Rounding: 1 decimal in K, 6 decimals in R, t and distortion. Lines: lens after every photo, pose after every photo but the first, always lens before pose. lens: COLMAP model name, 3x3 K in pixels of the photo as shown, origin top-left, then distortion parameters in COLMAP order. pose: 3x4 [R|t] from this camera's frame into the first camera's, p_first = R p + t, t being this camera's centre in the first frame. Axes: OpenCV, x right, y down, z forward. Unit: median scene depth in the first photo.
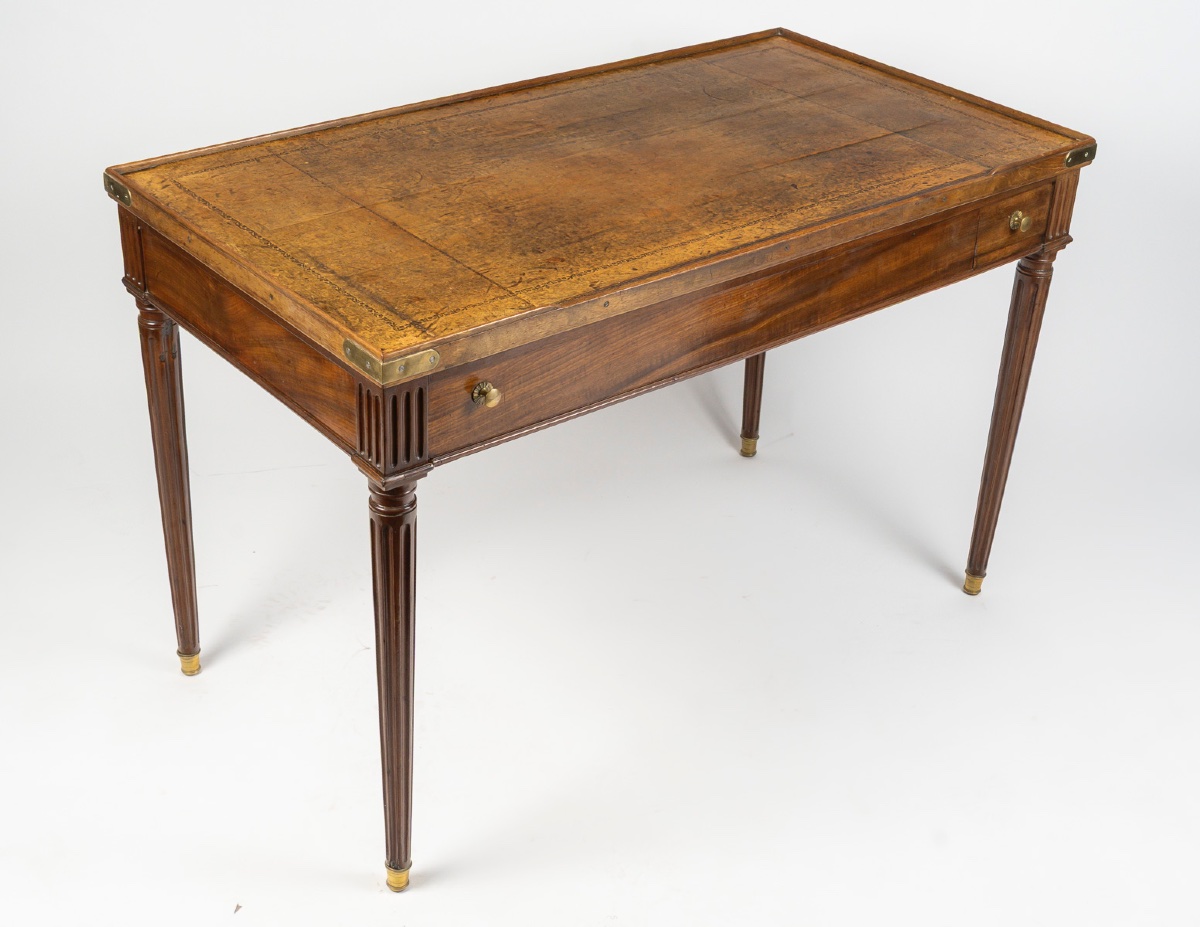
lens RADIAL K [[1678.3, 0, 600.0], [0, 1678.3, 463.5], [0, 0, 1]] dist [0.019353, -0.001084]
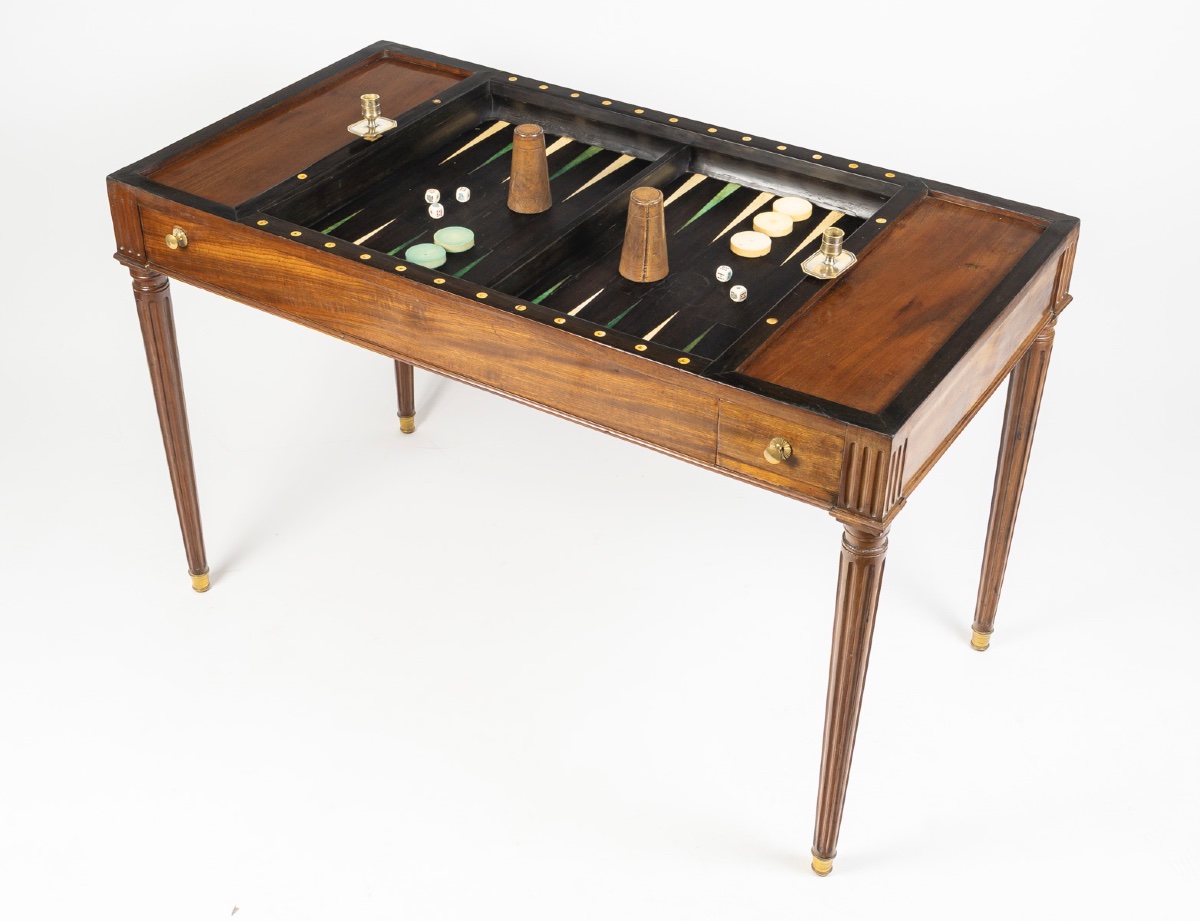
lens RADIAL K [[1658.8, 0, 603.6], [0, 1658.8, 490.4], [0, 0, 1]] dist [-0.007221, 0.016074]
pose [[0.313419, 0.527851, -0.789393, 0.948612], [-0.471633, 0.808030, 0.353057, -0.407142], [0.824215, 0.261649, 0.502204, 0.581936]]
